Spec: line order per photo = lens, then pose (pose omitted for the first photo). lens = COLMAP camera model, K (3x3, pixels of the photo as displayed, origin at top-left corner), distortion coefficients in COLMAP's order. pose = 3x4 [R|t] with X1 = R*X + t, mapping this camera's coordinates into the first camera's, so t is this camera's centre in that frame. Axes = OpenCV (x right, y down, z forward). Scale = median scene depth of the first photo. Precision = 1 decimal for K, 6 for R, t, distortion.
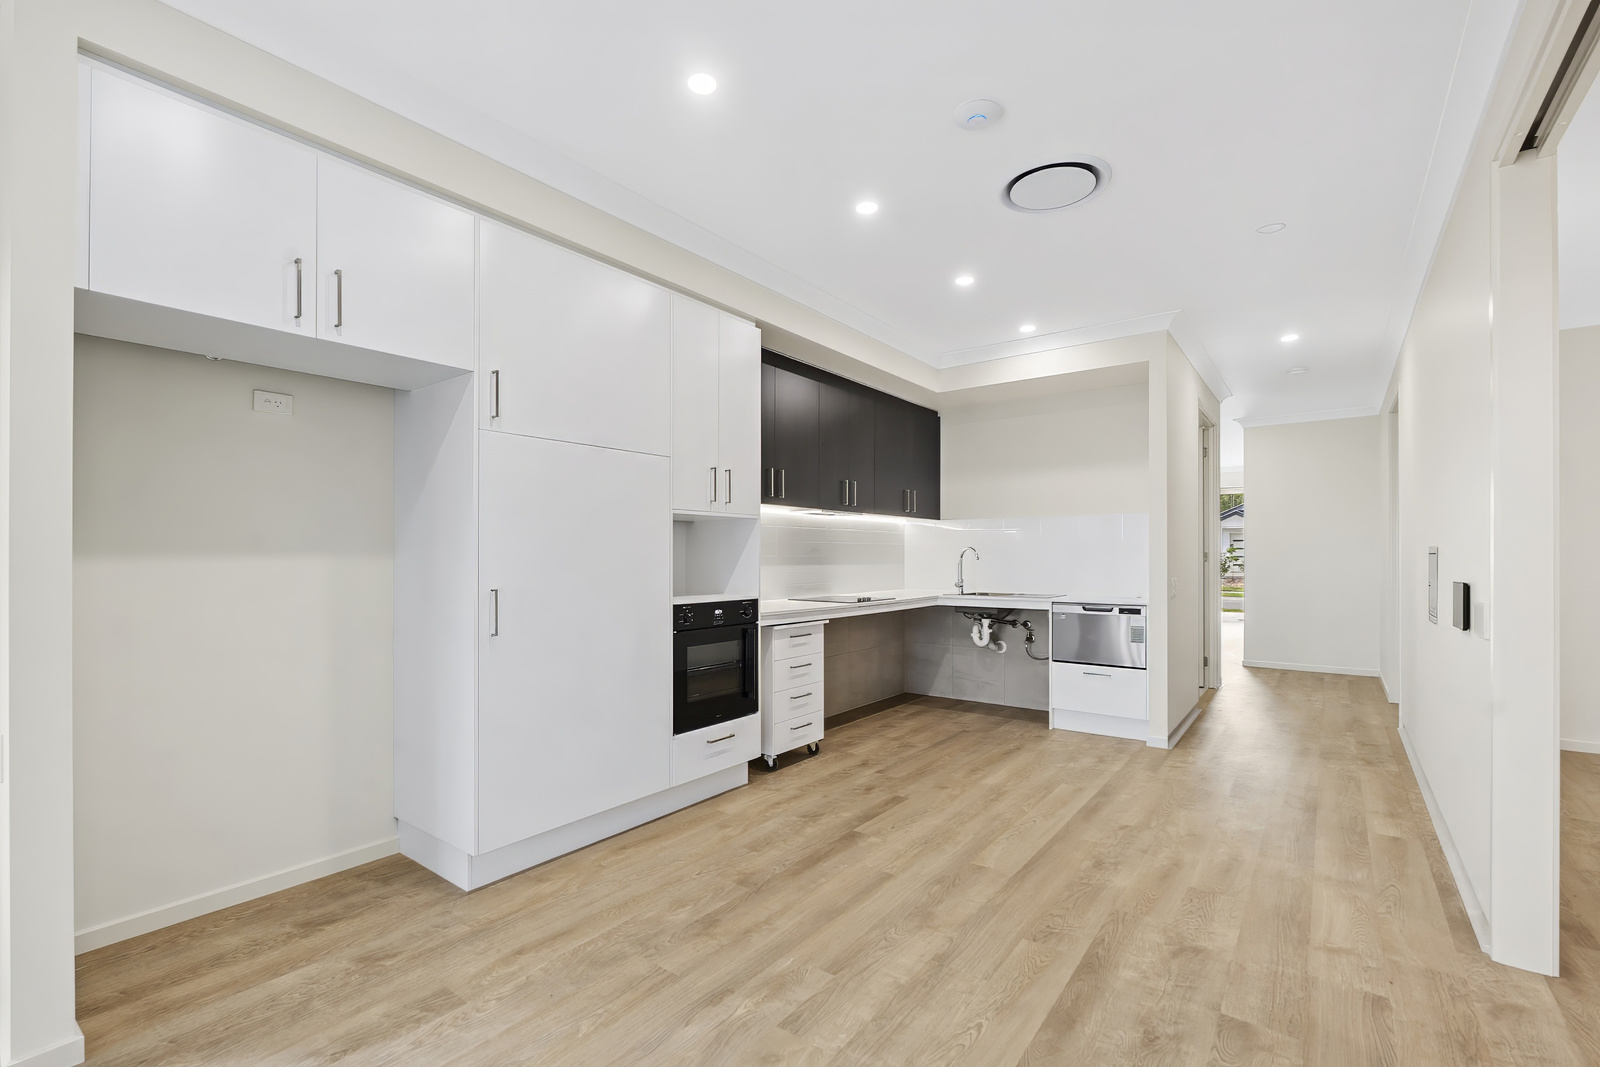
lens RADIAL K [[712.9, 0, 801.3], [0, 712.9, 550.0], [0, 0, 1]] dist [-0.004236, 0.000144]
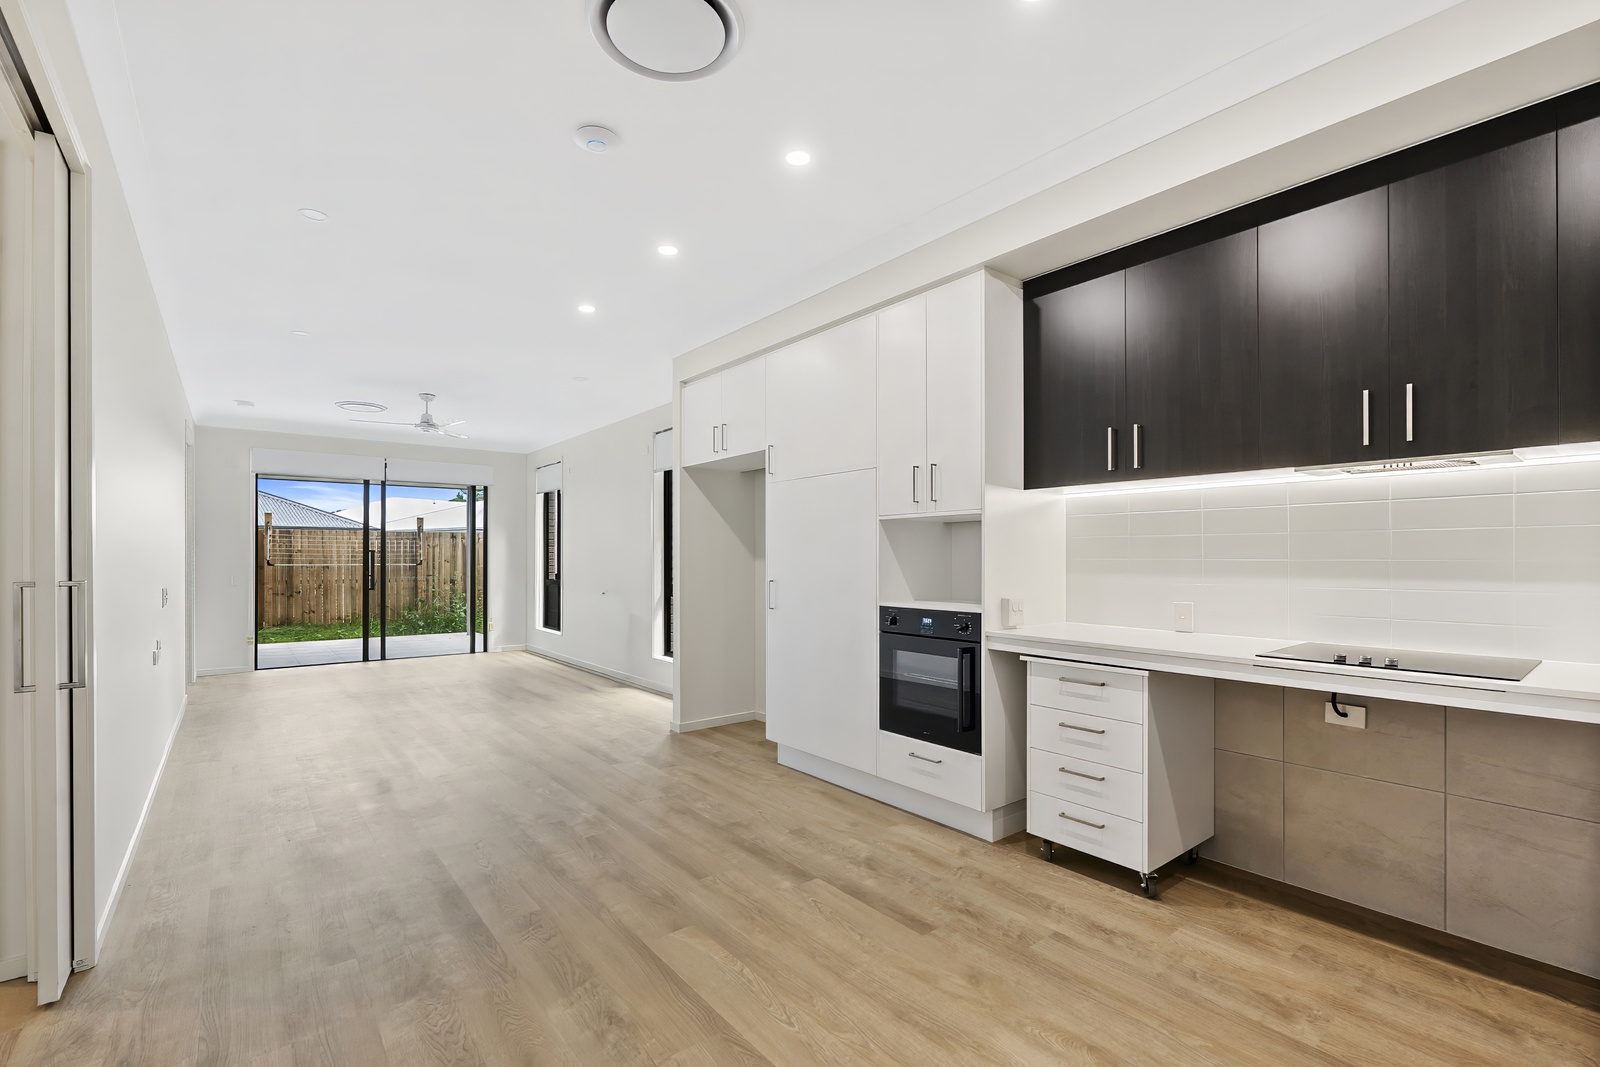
lens RADIAL K [[712.9, 0, 794.6], [0, 712.9, 559.6], [0, 0, 1]] dist [-0.004236, 0.000144]
pose [[-0.261931, 0.001577, -0.965085, 0.879996], [0.009932, 0.999950, -0.001062, 0.007035], [0.965035, -0.009863, -0.261934, 1.158477]]
